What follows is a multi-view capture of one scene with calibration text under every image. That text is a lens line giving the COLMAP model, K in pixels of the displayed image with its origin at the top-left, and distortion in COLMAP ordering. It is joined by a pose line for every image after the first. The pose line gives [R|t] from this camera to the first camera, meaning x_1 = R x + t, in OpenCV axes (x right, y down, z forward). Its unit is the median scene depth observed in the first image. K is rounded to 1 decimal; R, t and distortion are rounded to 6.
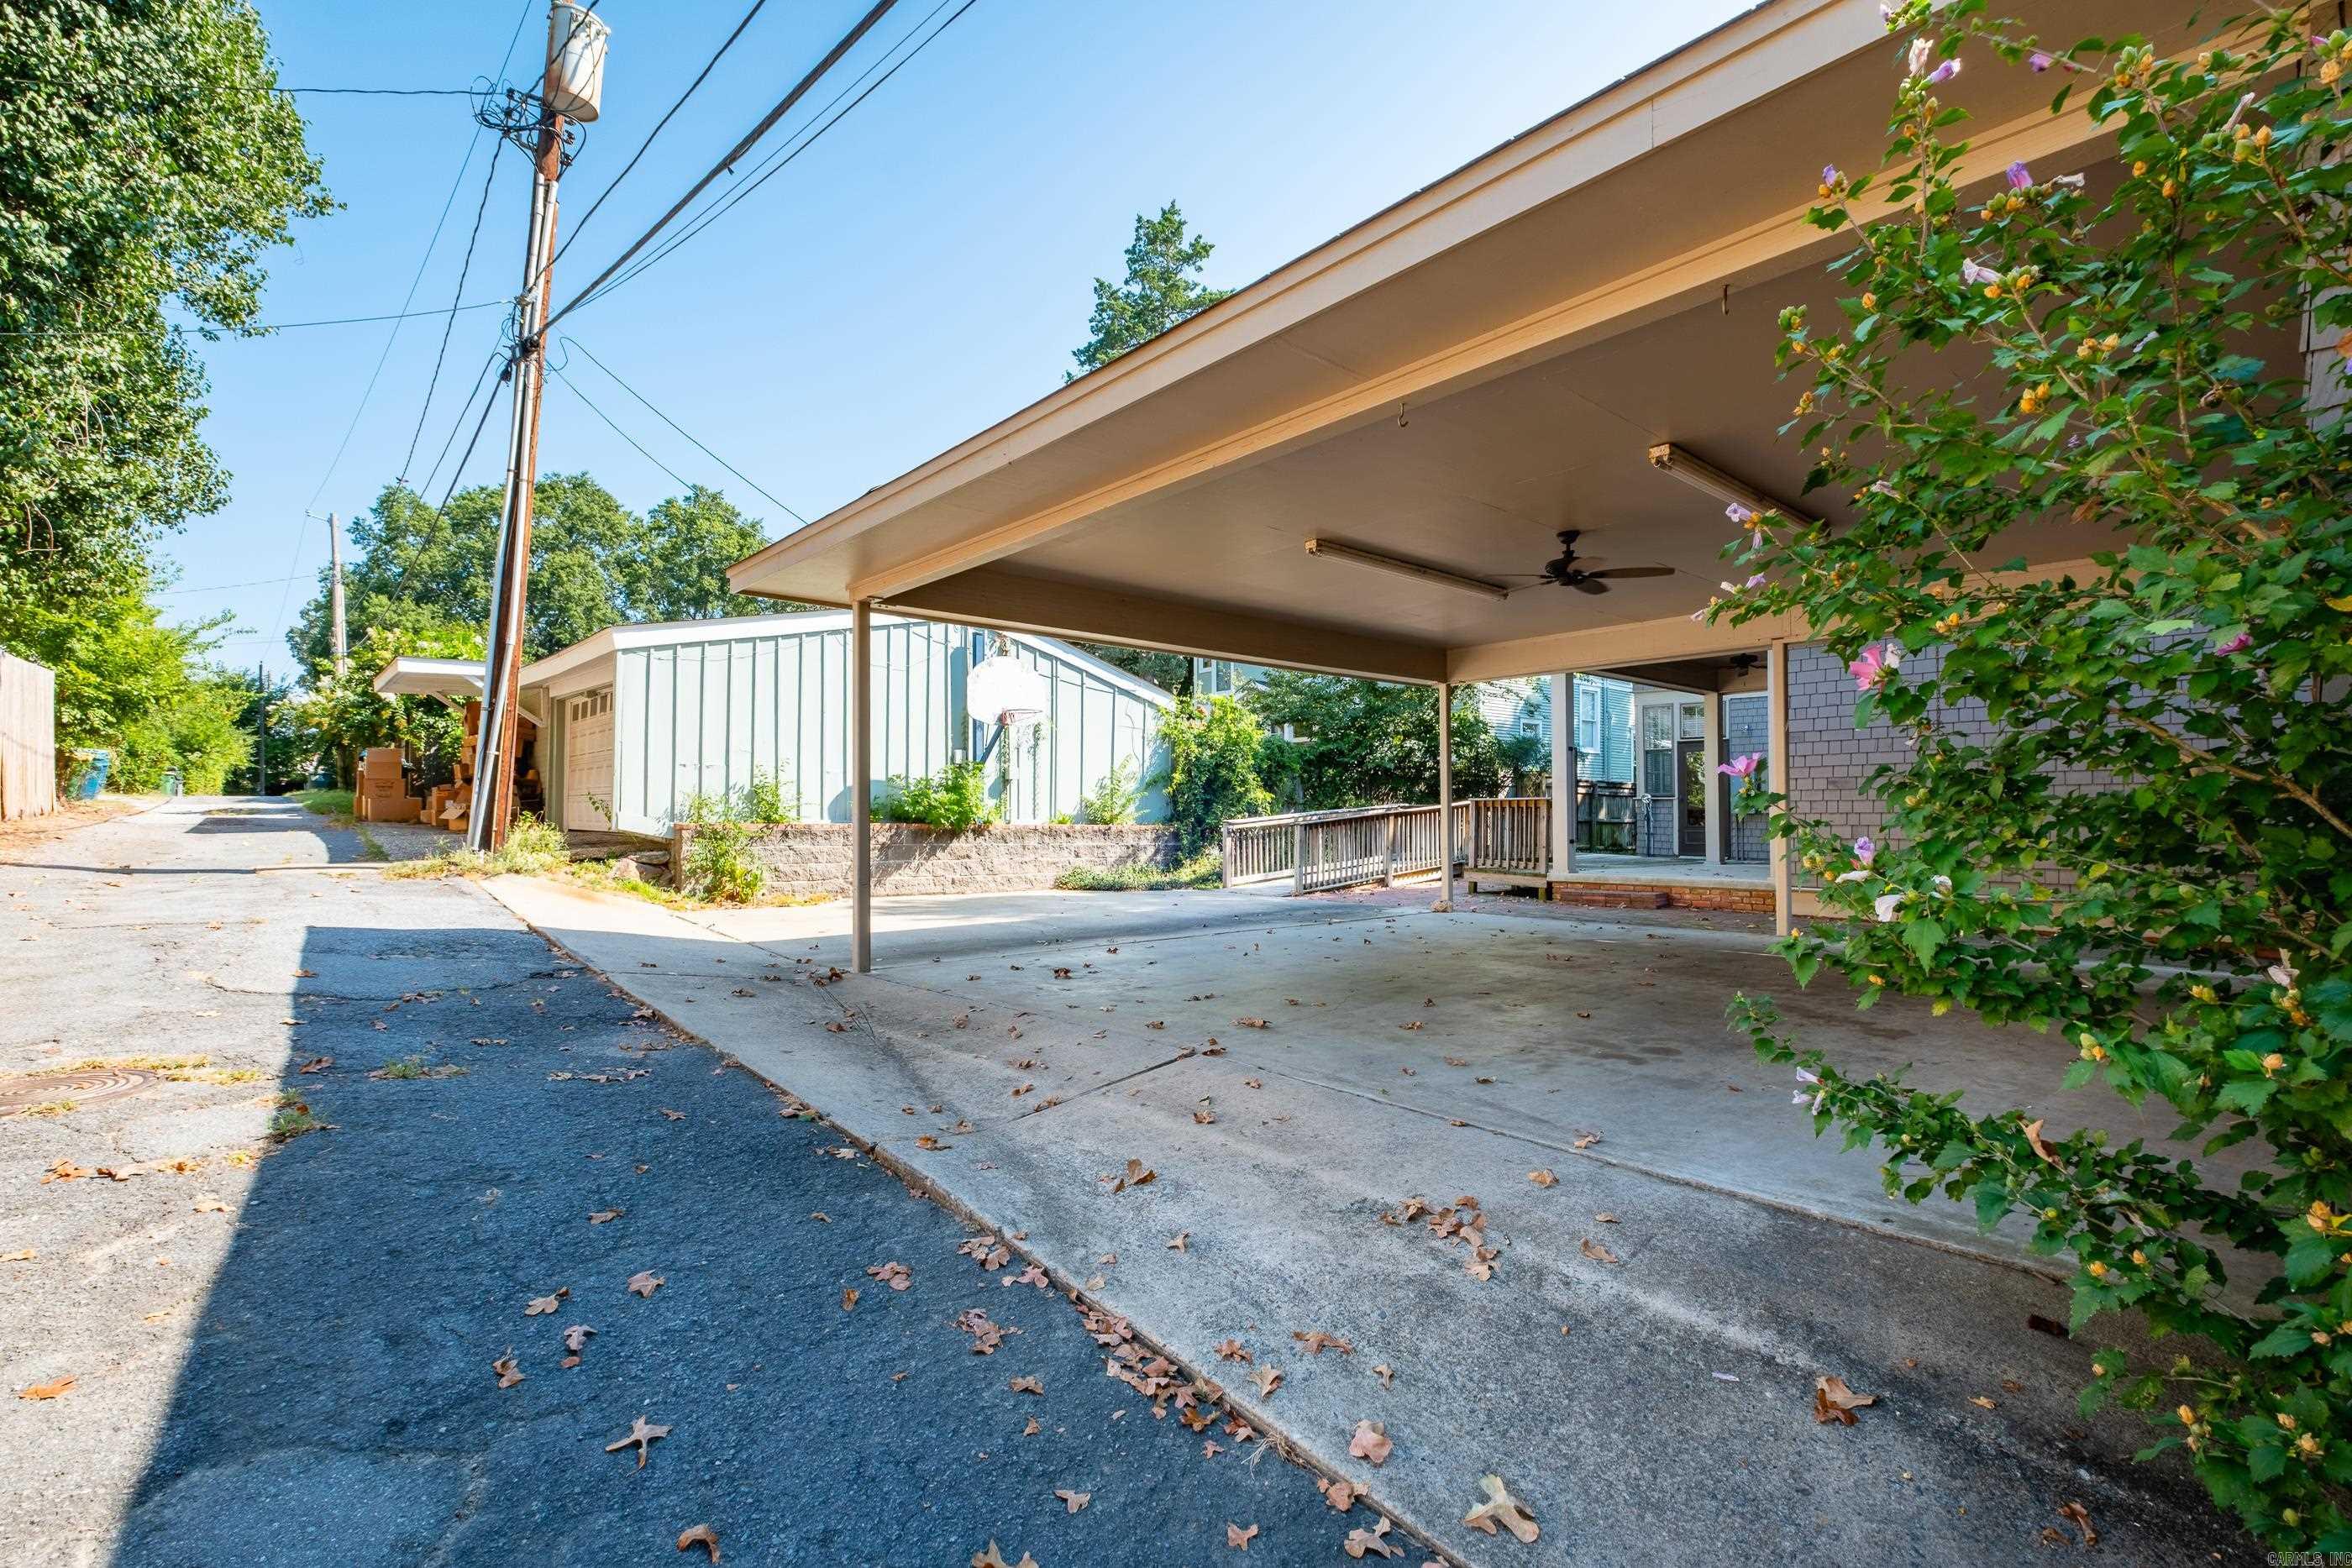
lens RADIAL K [[1042.7, 0, 1189.9], [0, 1042.7, 789.2], [0, 0, 1]] dist [0.010028, -0.008822]
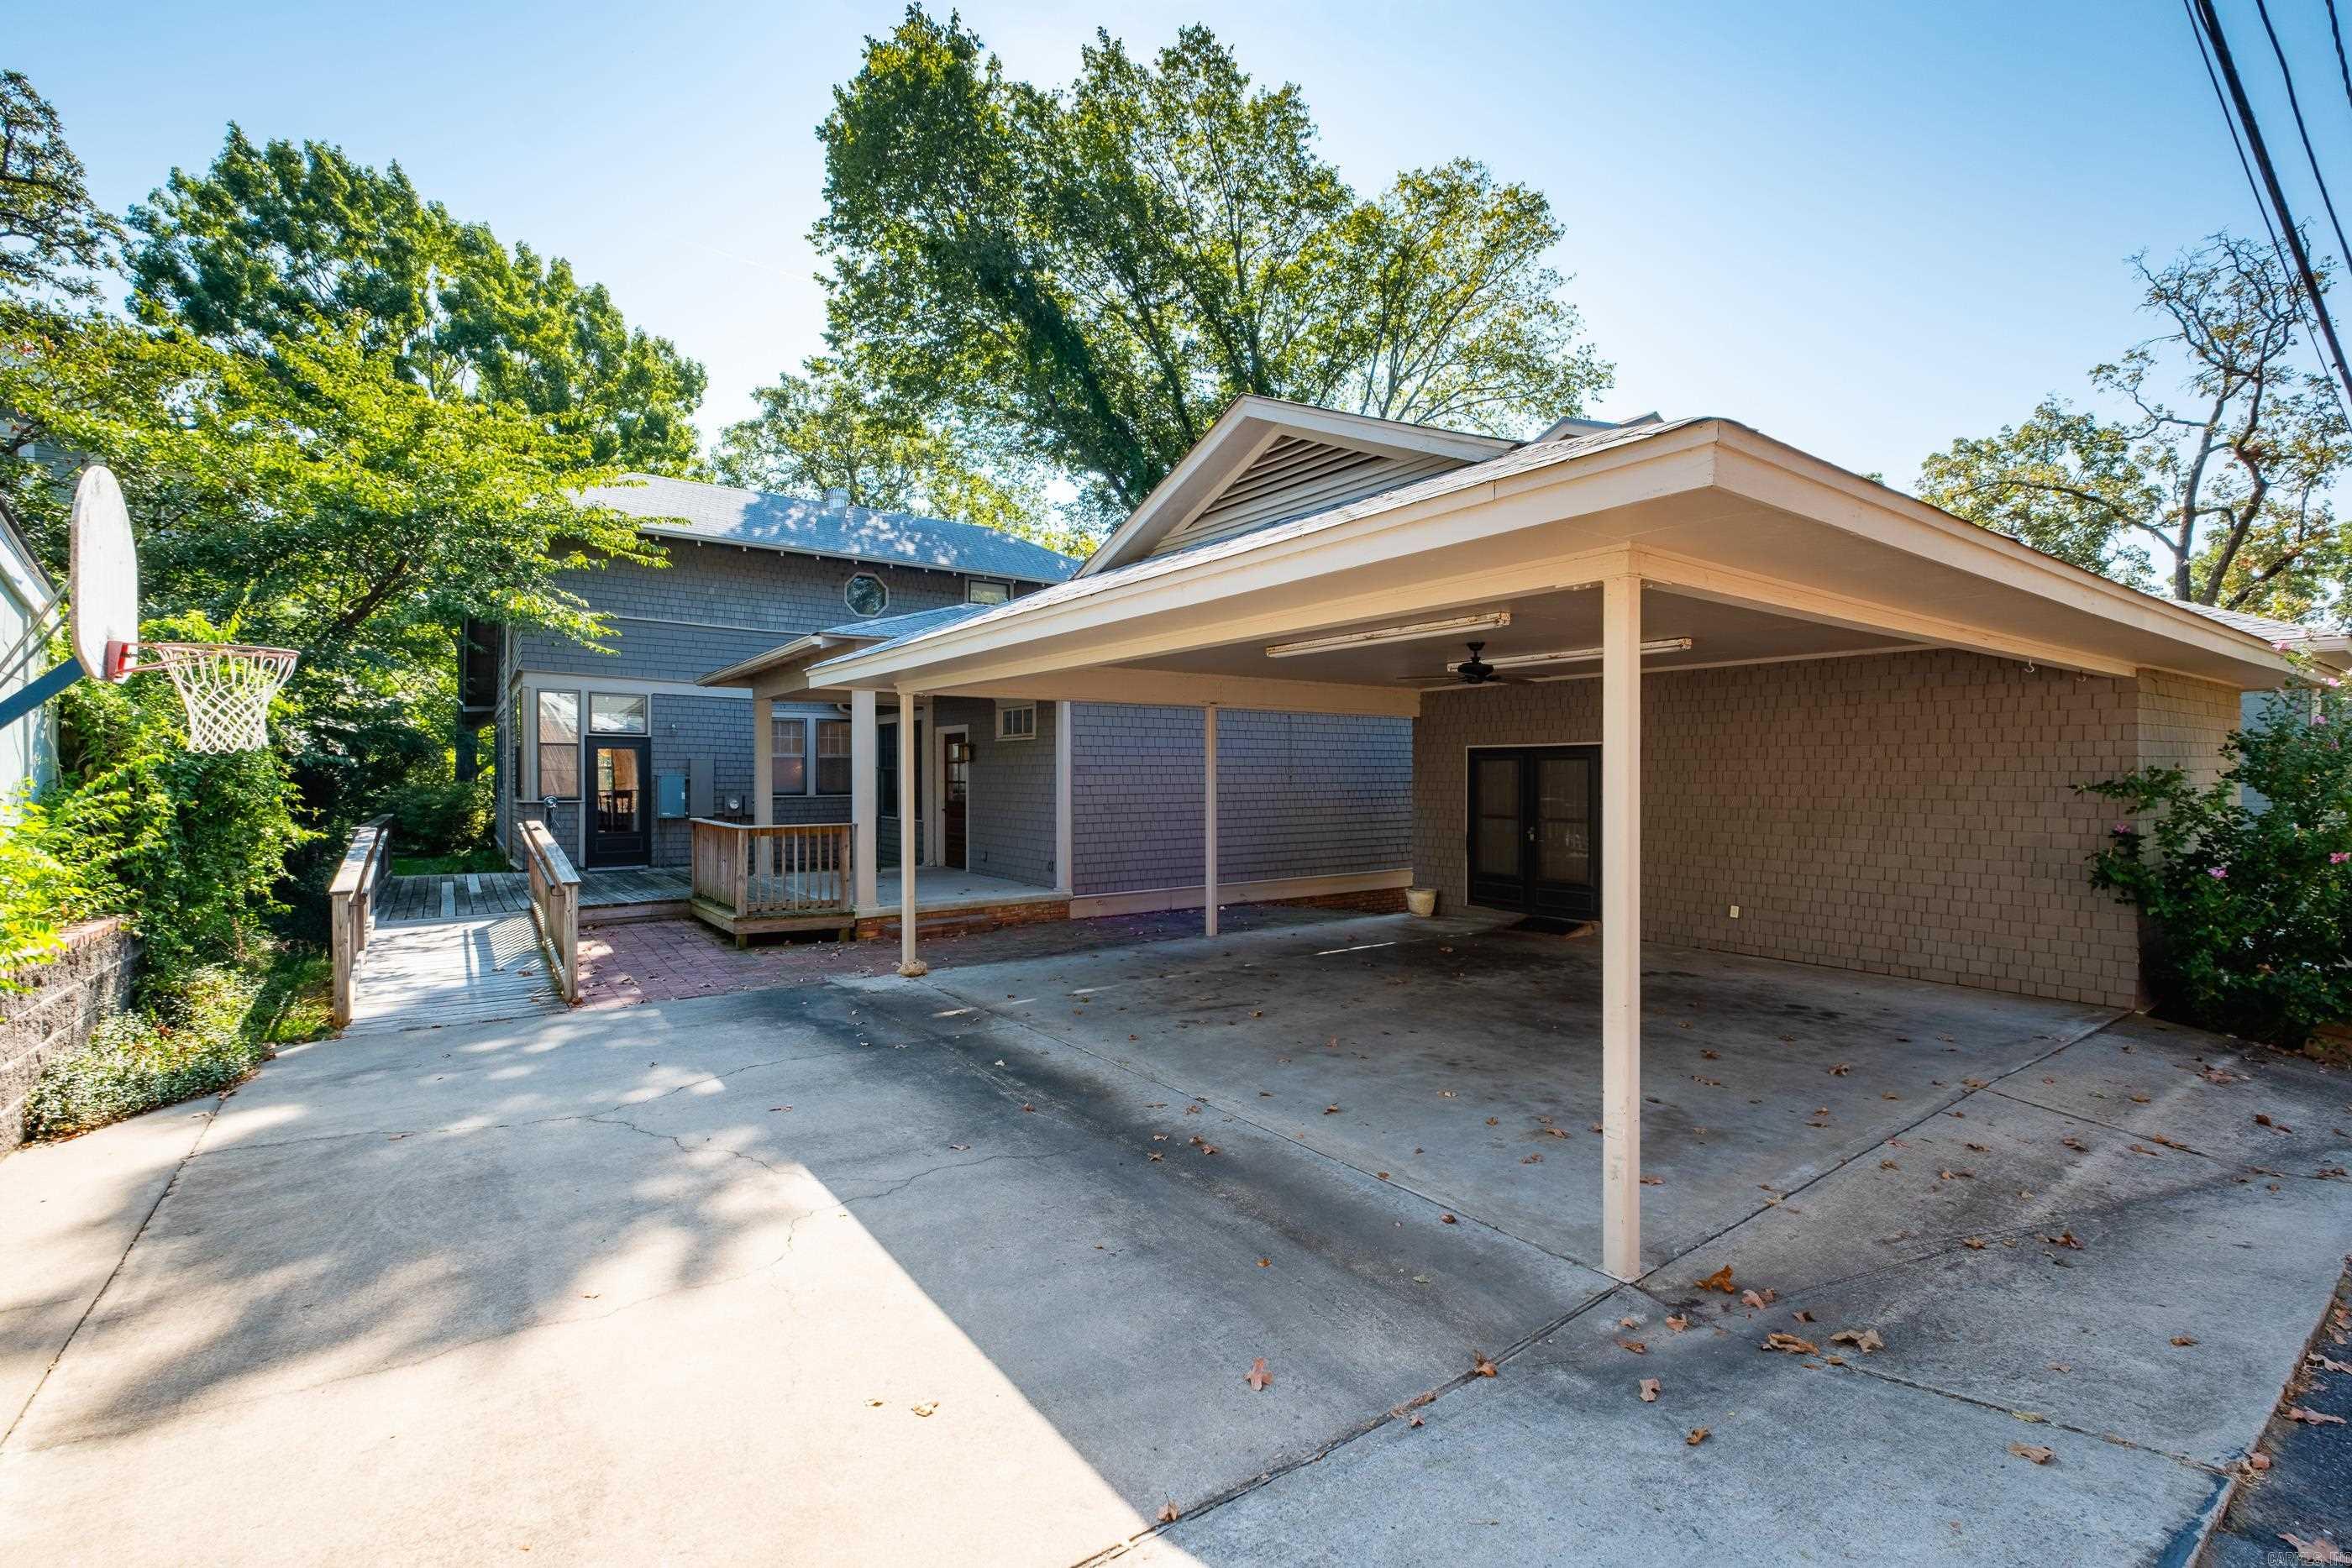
lens RADIAL K [[1009.8, 0, 1164.7], [0, 1009.8, 774.9], [0, 0, 1]] dist [-0.002784, -0.000389]
pose [[0.103943, -0.000956, 0.994583, -0.398101], [-0.024792, 0.999686, 0.003552, -0.035616], [-0.994274, -0.025027, 0.103886, 0.553867]]
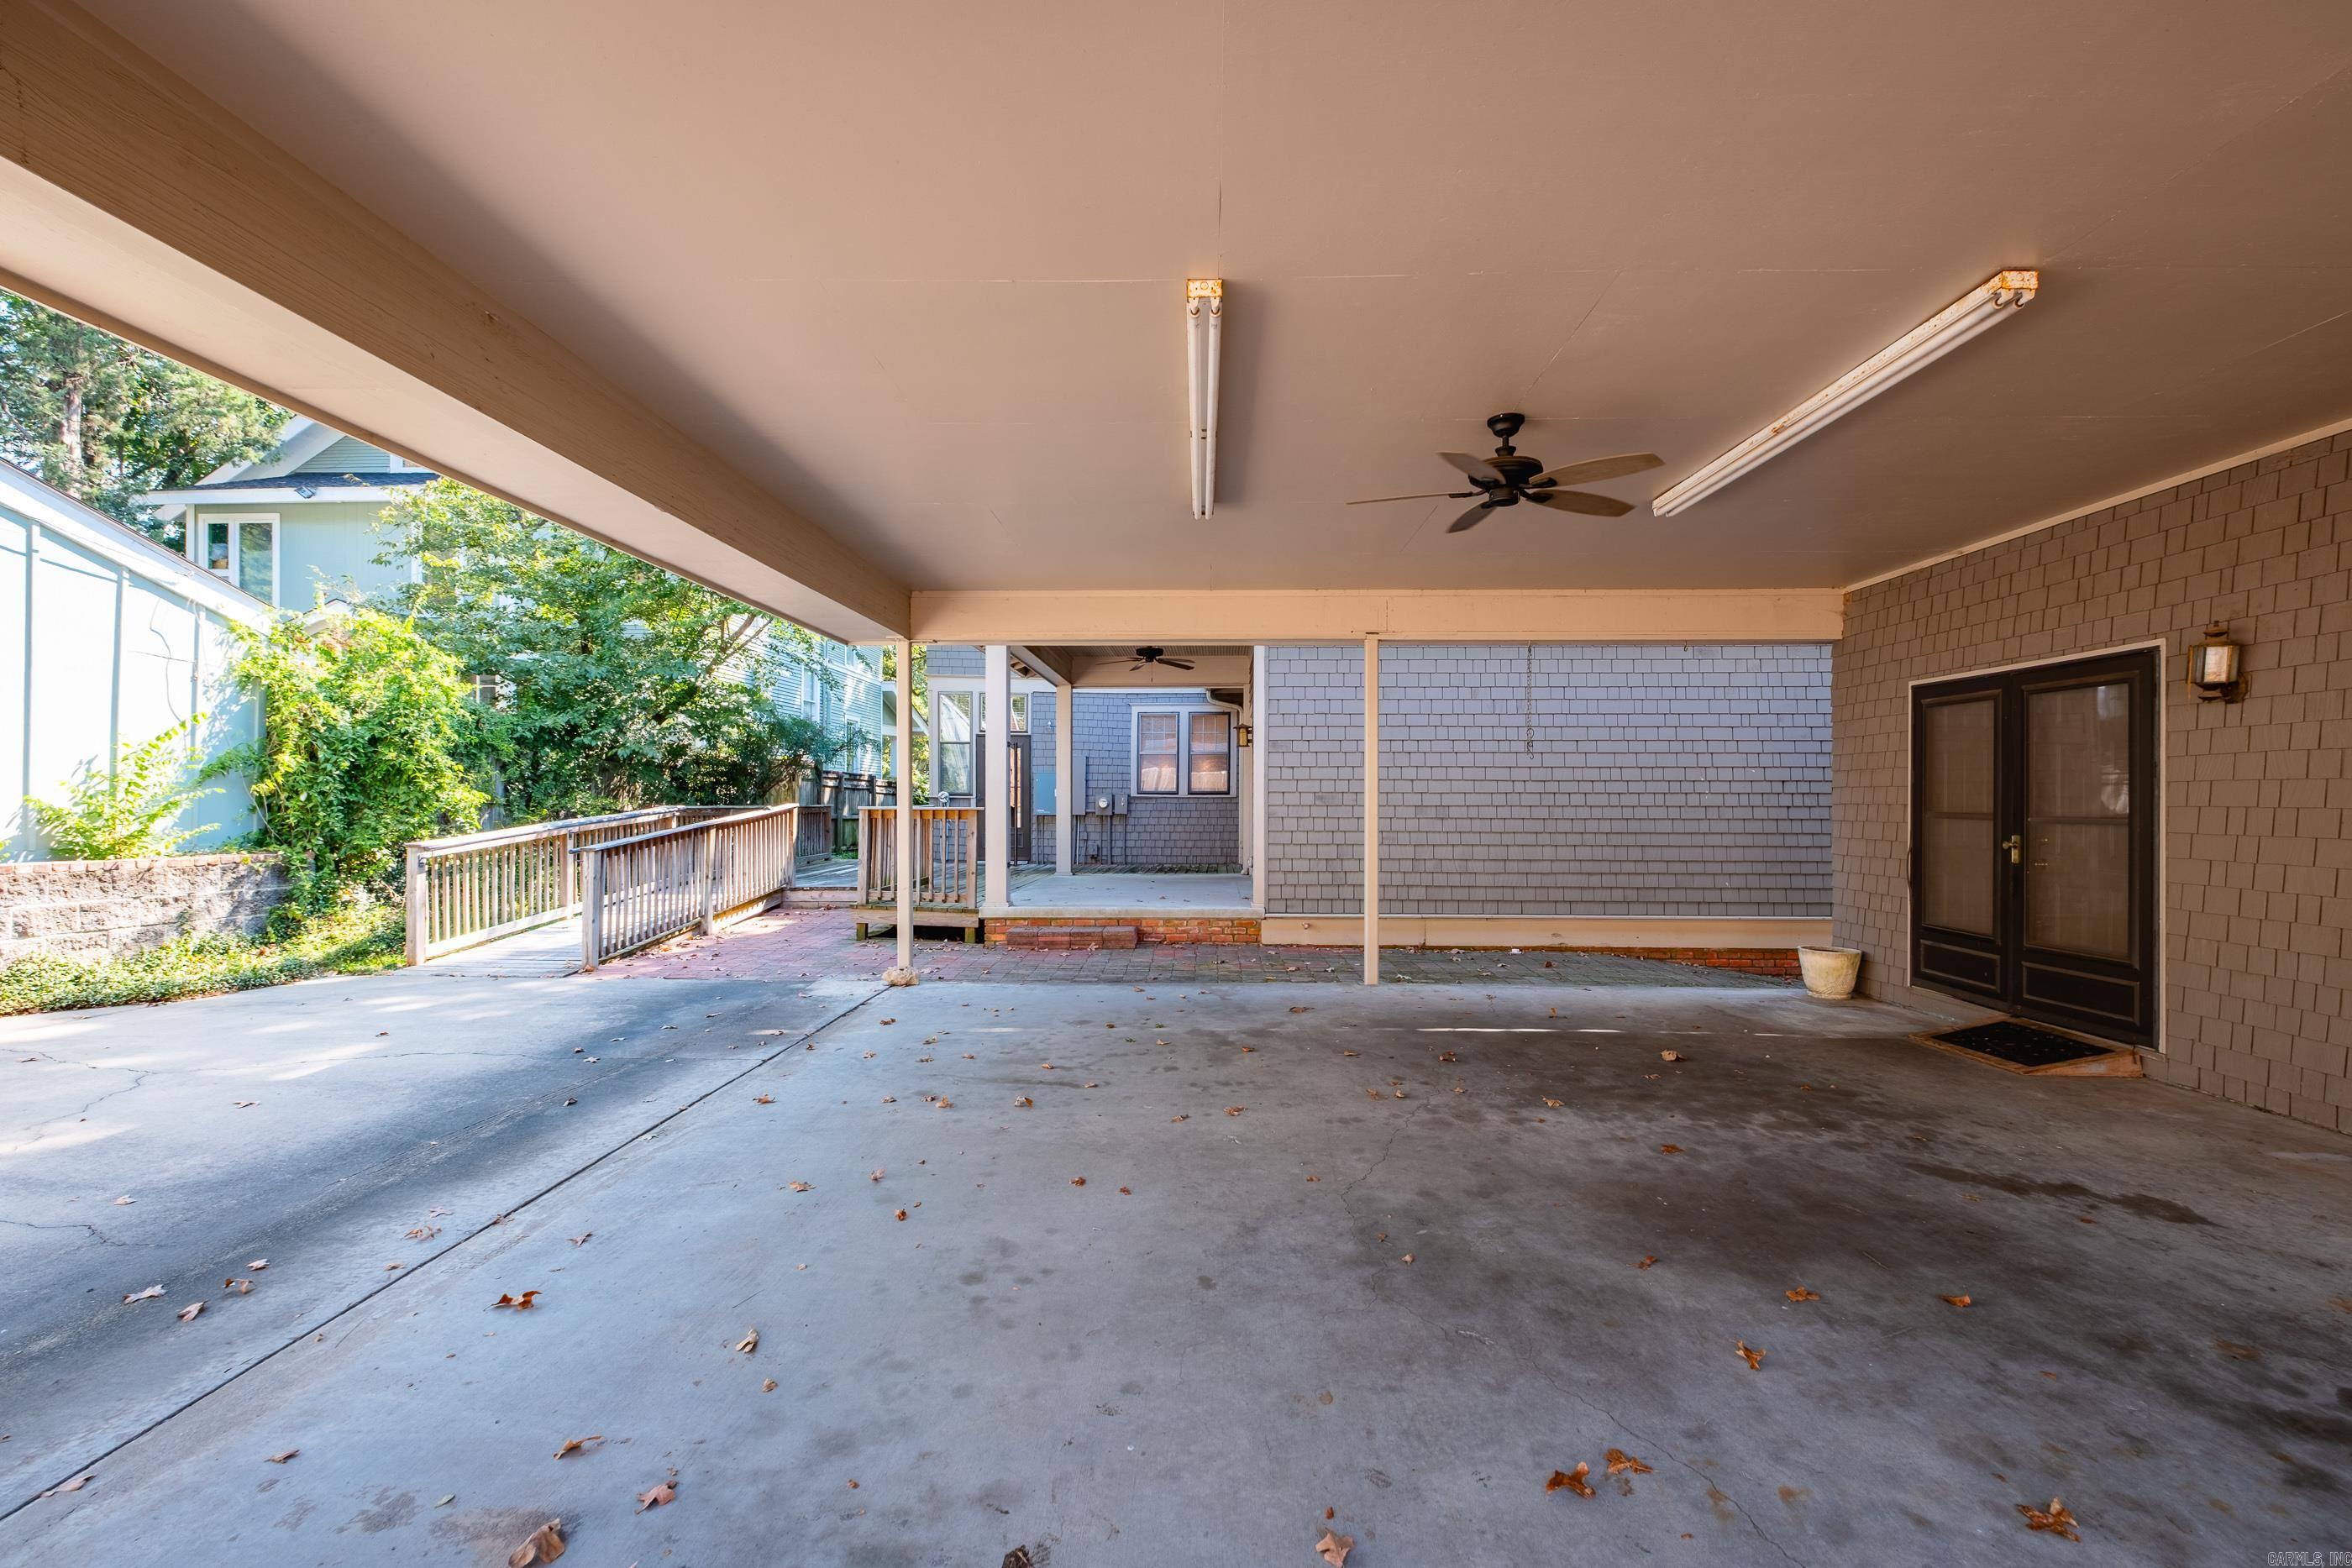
lens RADIAL K [[1042.7, 0, 1189.9], [0, 1042.7, 789.2], [0, 0, 1]] dist [0.010028, -0.008822]
pose [[0.675950, 0.010245, 0.736876, -0.094527], [-0.023932, 0.999681, 0.008054, -0.012664], [-0.736559, -0.023079, 0.675980, 0.318728]]
